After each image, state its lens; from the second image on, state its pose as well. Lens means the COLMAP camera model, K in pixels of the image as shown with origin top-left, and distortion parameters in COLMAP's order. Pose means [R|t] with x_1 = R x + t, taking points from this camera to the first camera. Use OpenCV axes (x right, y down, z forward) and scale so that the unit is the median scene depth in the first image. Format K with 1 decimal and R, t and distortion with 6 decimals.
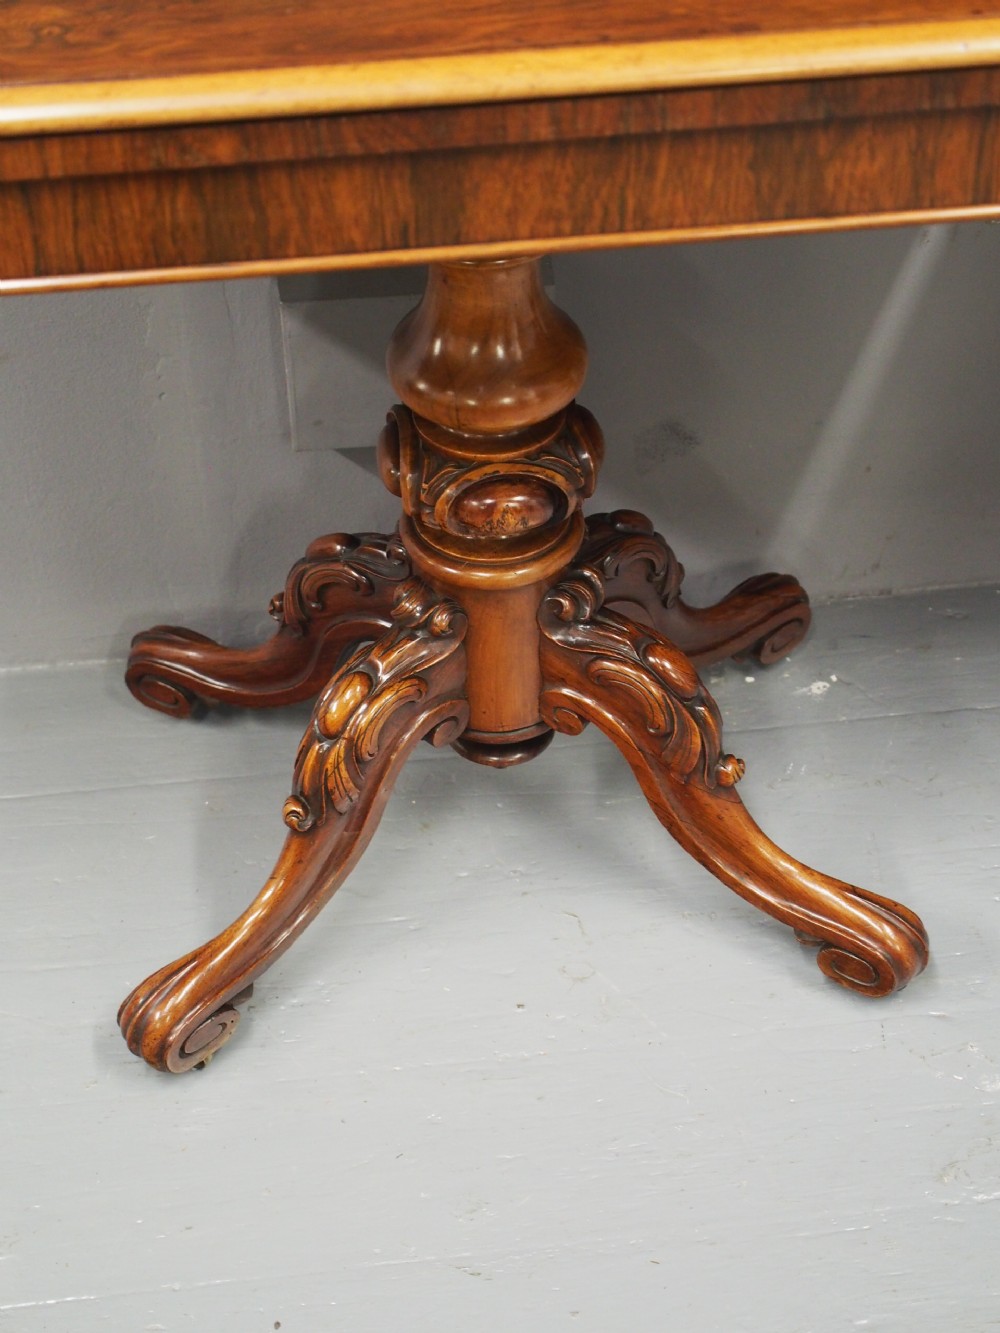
lens RADIAL K [[2129.5, 0, 500.0], [0, 2129.5, 666.5], [0, 0, 1]] dist [0.022295, 0.043736]
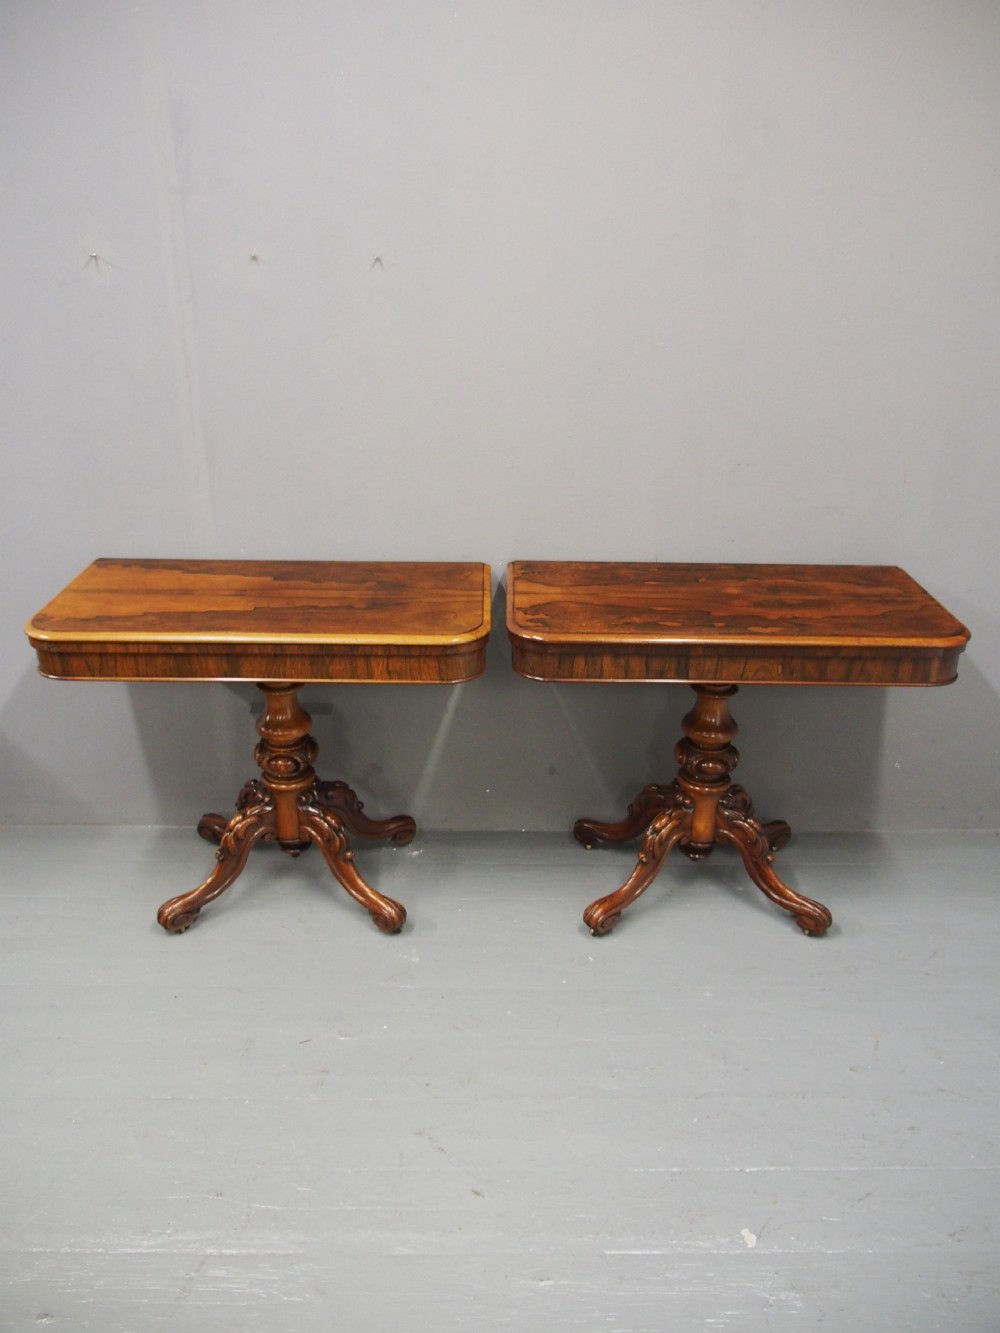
lens RADIAL K [[1012.6, 0, 500.0], [0, 1012.6, 666.5], [0, 0, 1]] dist [-0.009518, 0.000930]
pose [[0.993977, 0.072735, -0.081975, 0.497087], [-0.094653, 0.946788, -0.307627, 0.258941], [0.055238, 0.313533, 0.947969, -0.640456]]
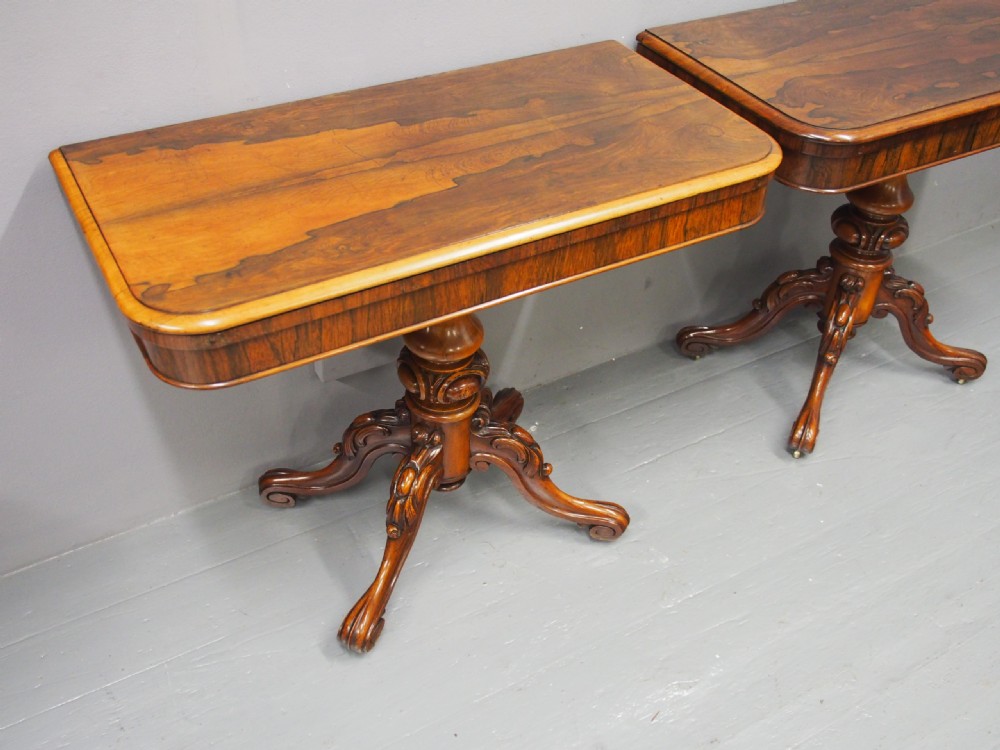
lens RADIAL K [[977.7, 0, 500.0], [0, 977.7, 375.0], [0, 0, 1]] dist [0.004473, 0.000737]
pose [[0.915153, -0.215479, 0.340682, -0.350958], [0.227309, 0.973808, 0.005319, -0.087886], [-0.332905, 0.072573, 0.940164, -0.095828]]
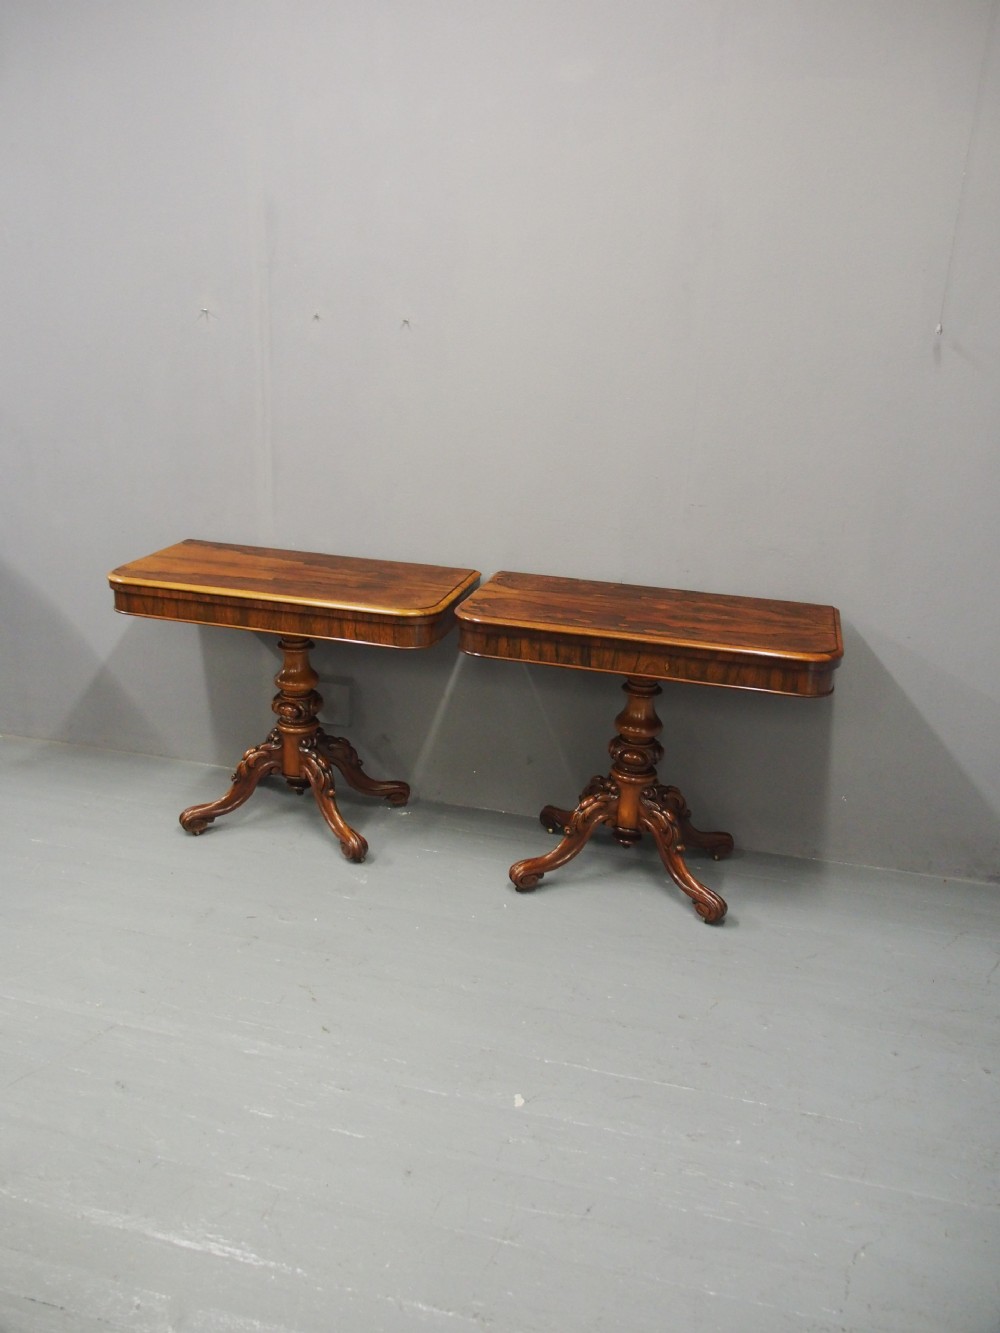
lens RADIAL K [[1048.7, 0, 500.0], [0, 1048.7, 666.5], [0, 0, 1]] dist [0.003763, -0.003949]
pose [[0.932950, 0.173630, -0.315367, 1.100895], [-0.284231, 0.892881, -0.349251, 0.488163], [0.220945, 0.415471, 0.882365, -0.879011]]
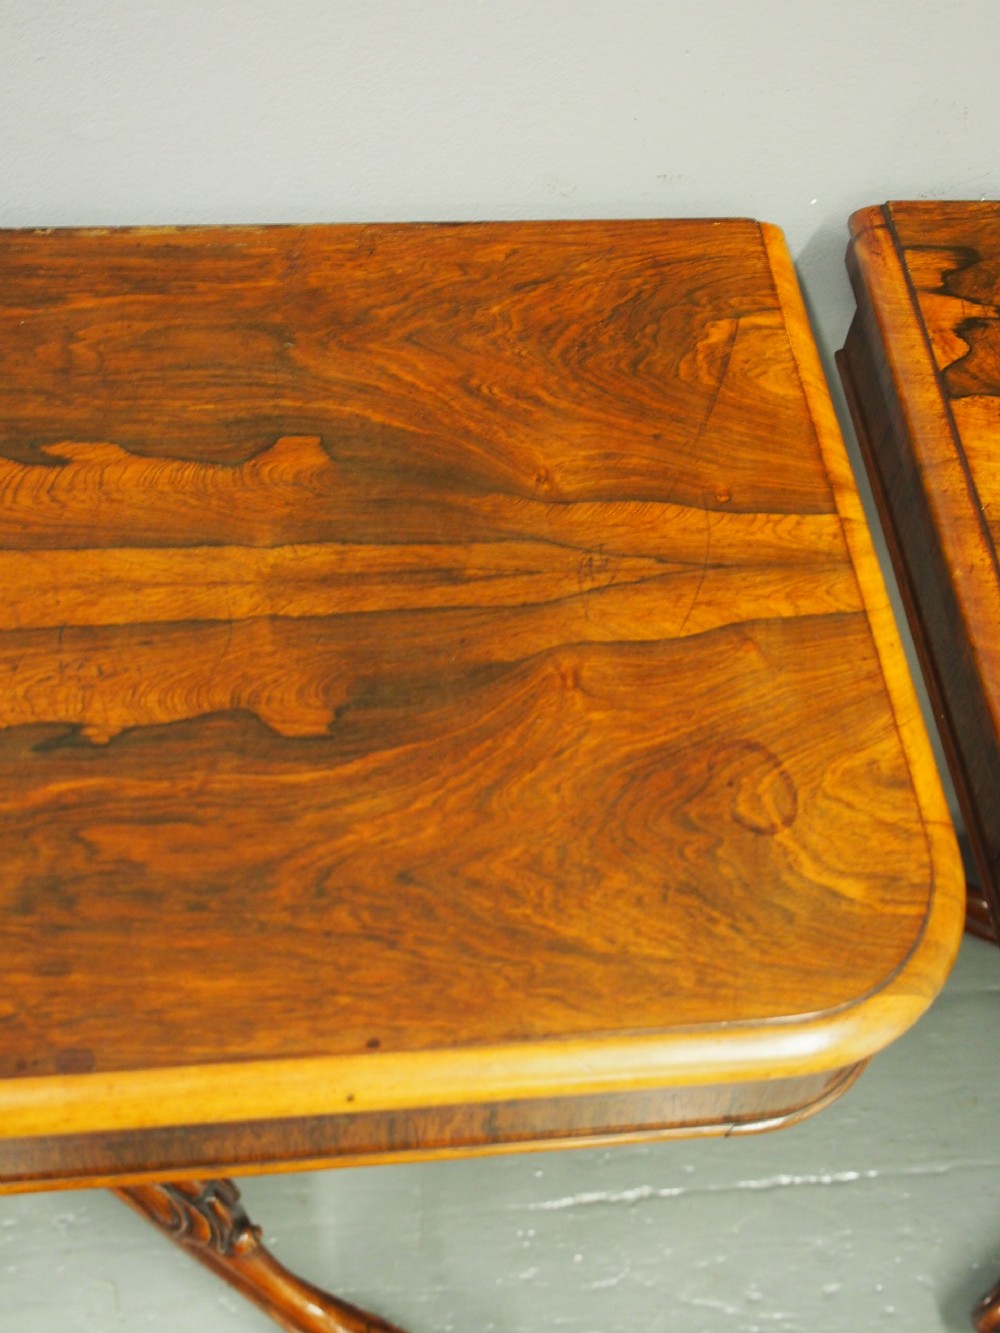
lens RADIAL K [[1916.3, 0, 500.0], [0, 1916.3, 666.5], [0, 0, 1]] dist [0.004951, -0.001806]
pose [[0.994470, 0.049465, 0.092642, 0.146408], [-0.067111, 0.977841, 0.198300, -0.440743], [-0.080780, -0.203420, 0.975753, 0.247544]]
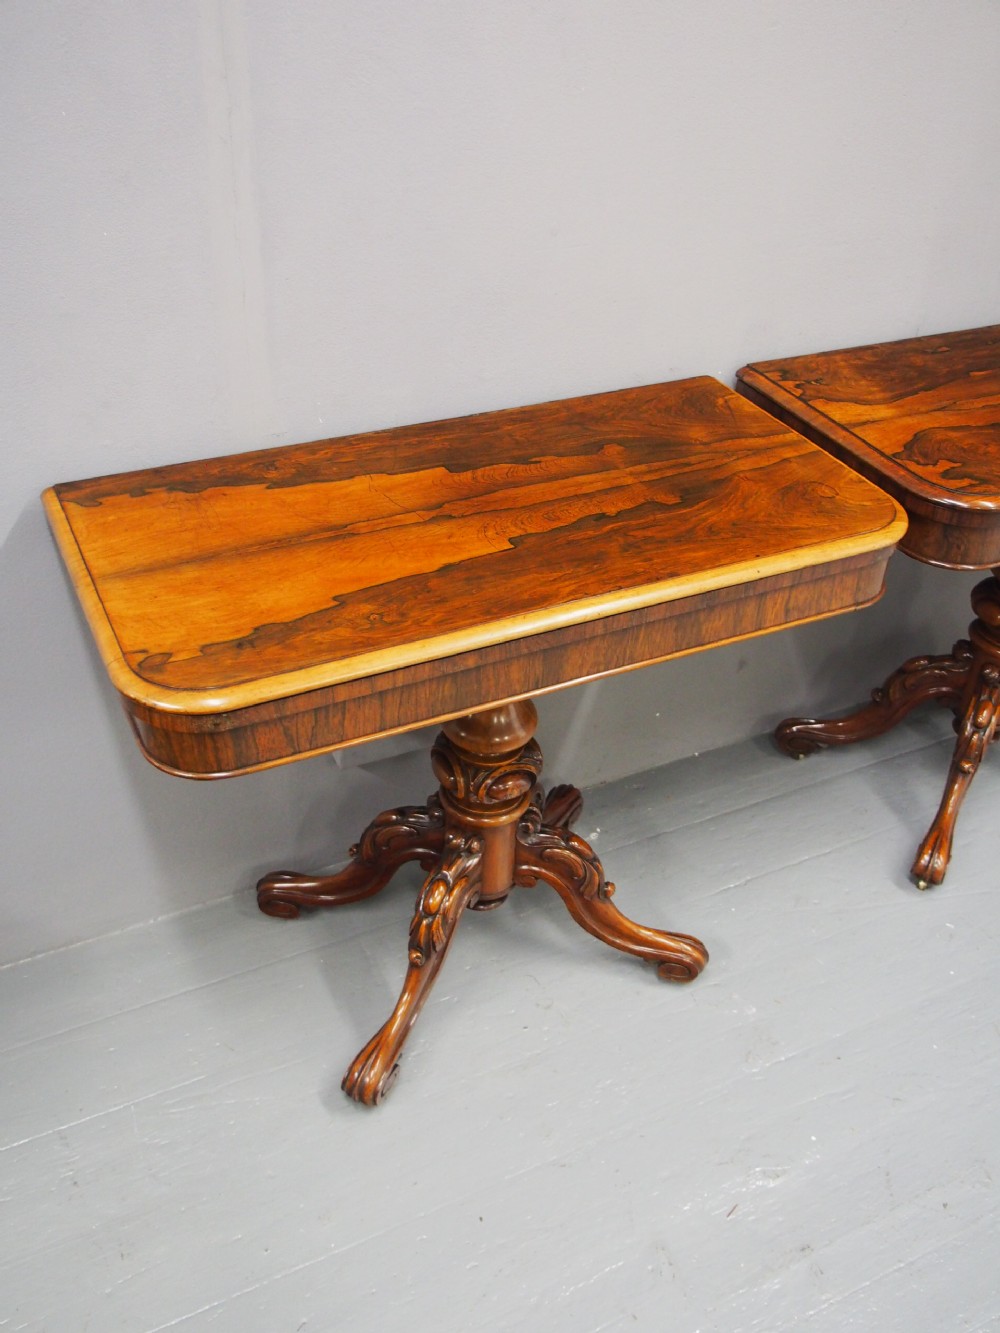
lens RADIAL K [[1216.3, 0, 500.0], [0, 1216.3, 666.5], [0, 0, 1]] dist [0.000476, 0.005871]
pose [[0.939127, -0.150805, 0.308703, -0.357509], [0.182126, 0.980401, -0.075122, -0.103566], [-0.291324, 0.126772, 0.948187, -0.128320]]
